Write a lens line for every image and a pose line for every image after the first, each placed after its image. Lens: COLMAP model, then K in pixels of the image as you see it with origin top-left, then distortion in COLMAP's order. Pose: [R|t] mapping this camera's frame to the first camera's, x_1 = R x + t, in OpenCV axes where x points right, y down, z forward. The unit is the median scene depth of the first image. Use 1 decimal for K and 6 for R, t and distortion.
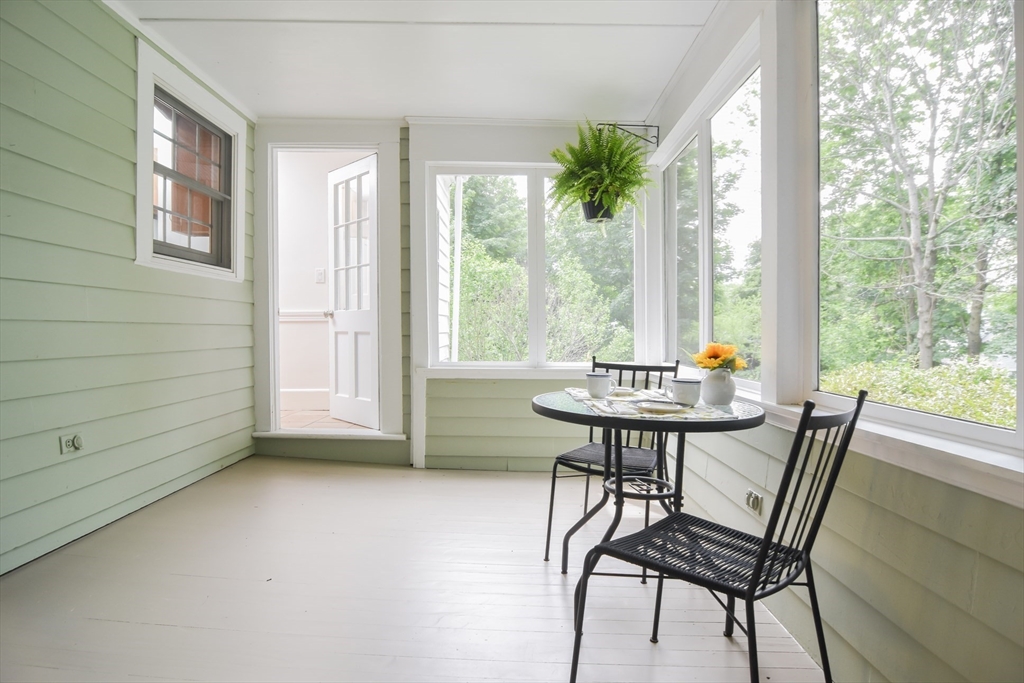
lens RADIAL K [[550.3, 0, 509.1], [0, 550.3, 338.1], [0, 0, 1]] dist [-0.017036, -0.007850]
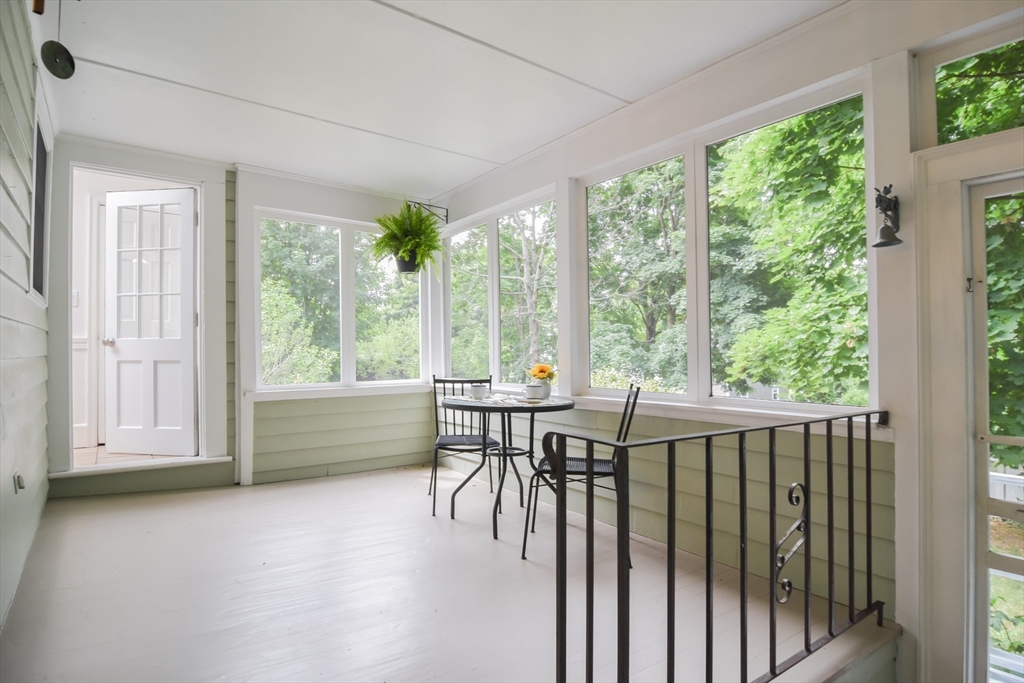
lens RADIAL K [[550.3, 0, 513.5], [0, 550.3, 343.5], [0, 0, 1]] dist [-0.017036, -0.007850]
pose [[0.795623, -0.004285, 0.605777, -0.397723], [0.018537, 0.999679, -0.017275, -0.014479], [-0.605508, 0.024973, 0.795447, -0.185154]]
